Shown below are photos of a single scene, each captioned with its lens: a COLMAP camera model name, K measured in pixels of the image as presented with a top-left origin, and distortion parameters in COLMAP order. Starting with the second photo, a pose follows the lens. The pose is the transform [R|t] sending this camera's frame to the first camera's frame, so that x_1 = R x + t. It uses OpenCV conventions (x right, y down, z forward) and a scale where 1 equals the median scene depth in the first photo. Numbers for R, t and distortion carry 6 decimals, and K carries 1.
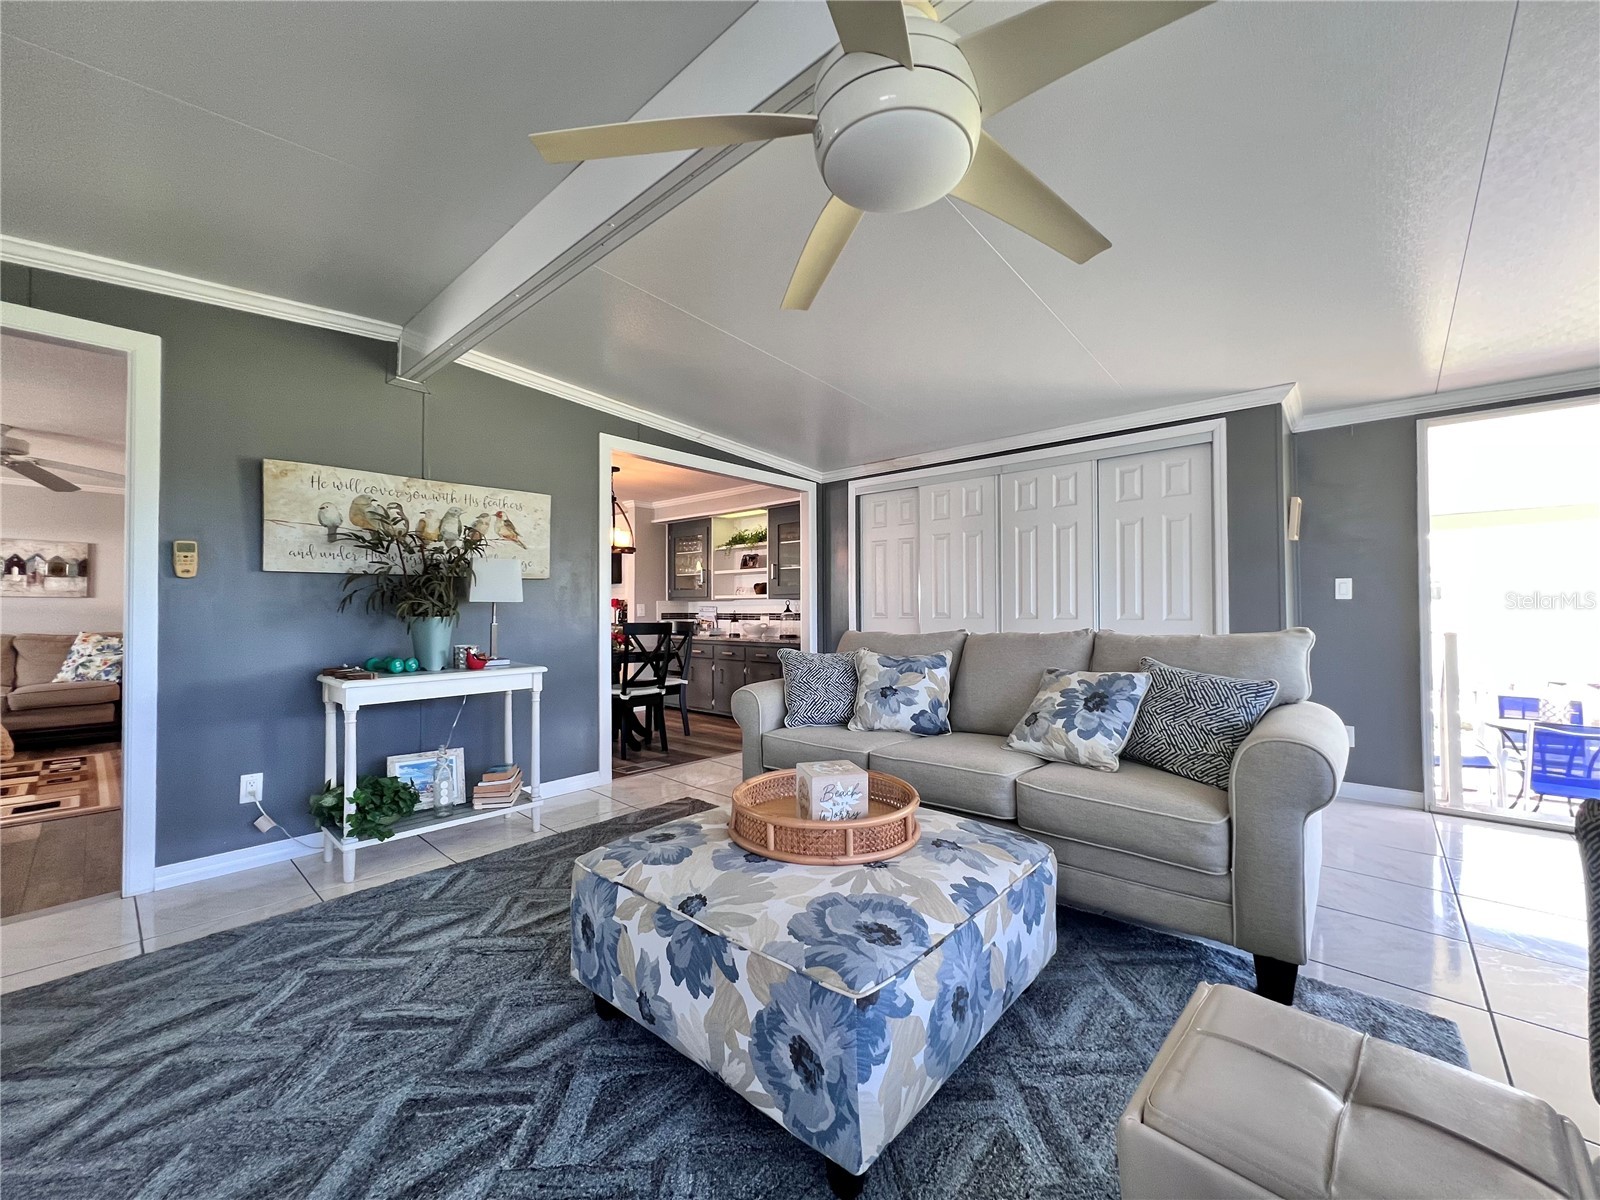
lens RADIAL K [[638.8, 0, 803.3], [0, 638.8, 601.4], [0, 0, 1]] dist [-0.000666, 0.000268]
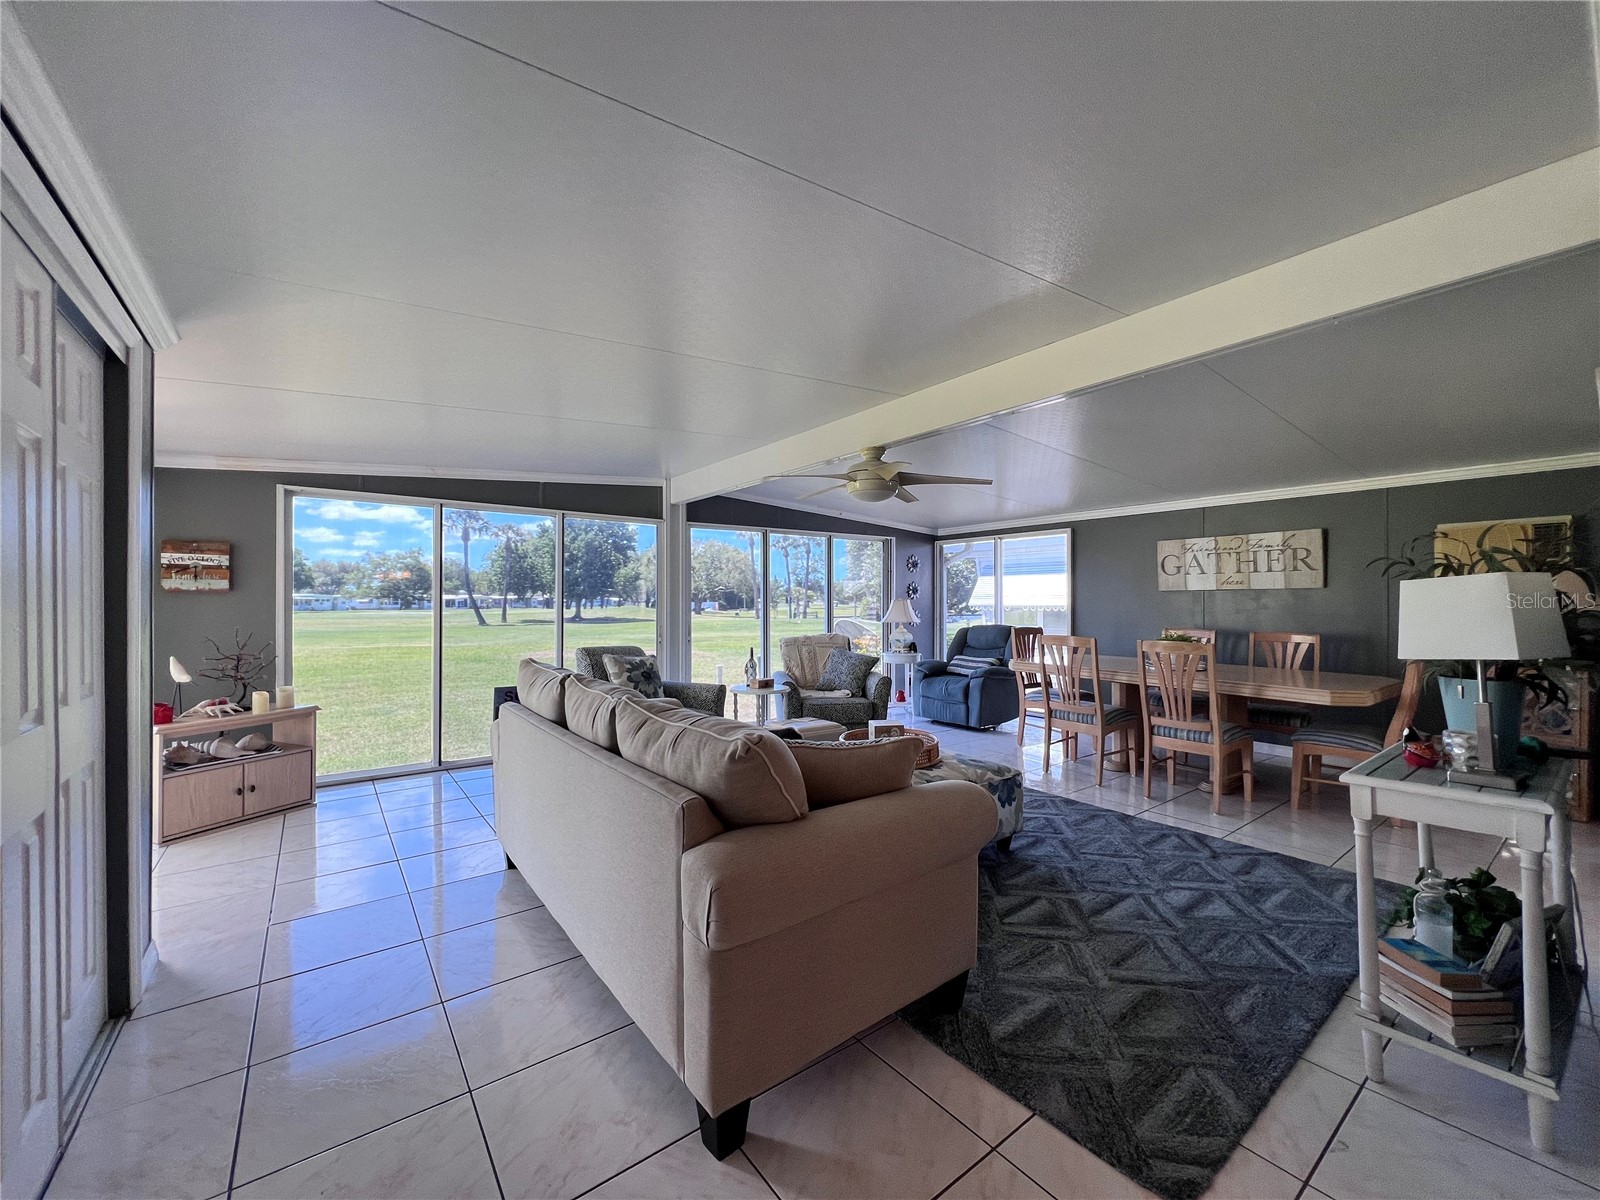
lens RADIAL K [[638.8, 0, 803.3], [0, 638.8, 601.4], [0, 0, 1]] dist [-0.000666, 0.000268]
pose [[-0.981131, 0.006433, 0.193238, -0.085112], [0.003255, 0.999854, -0.016760, -0.074413], [-0.193318, -0.015815, -0.981009, 2.949513]]
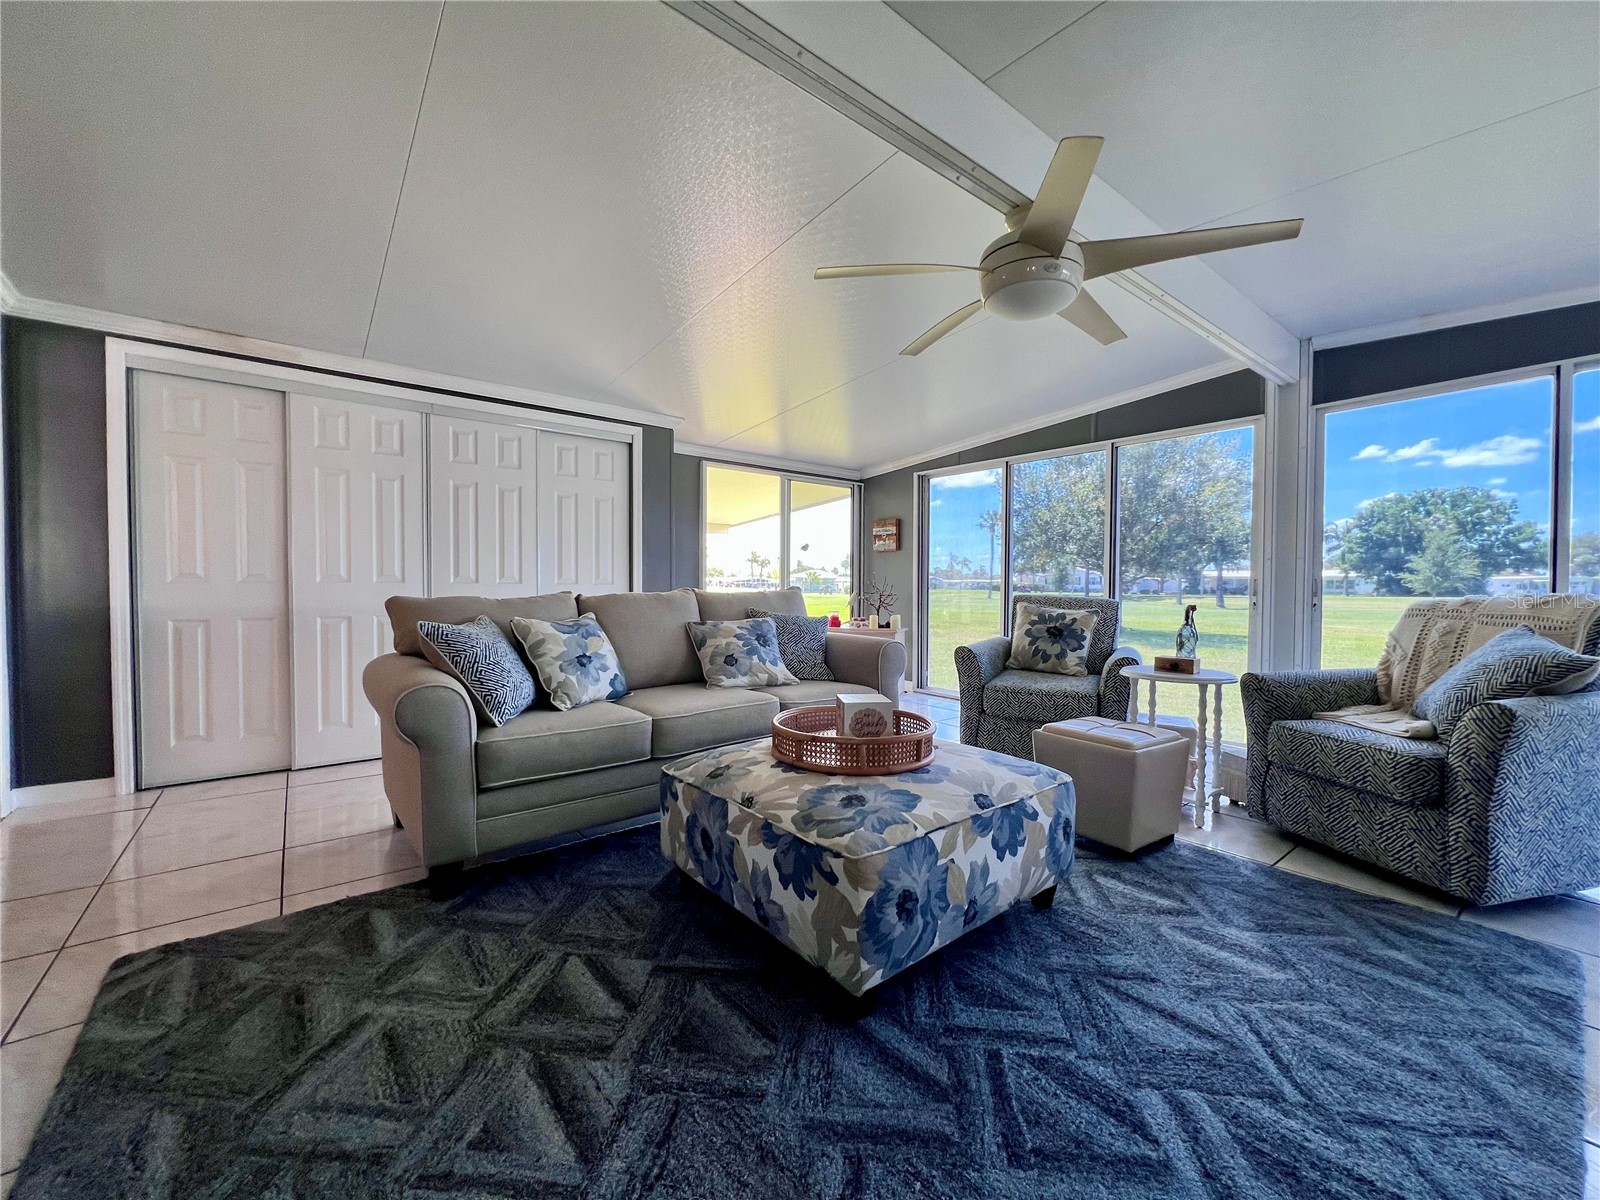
lens RADIAL K [[638.8, 0, 803.3], [0, 638.8, 601.4], [0, 0, 1]] dist [-0.000666, 0.000268]
pose [[0.171953, -0.020766, 0.984886, -1.148773], [-0.019522, 0.999510, 0.024482, 0.053173], [-0.984912, -0.023437, 0.171463, 0.911360]]
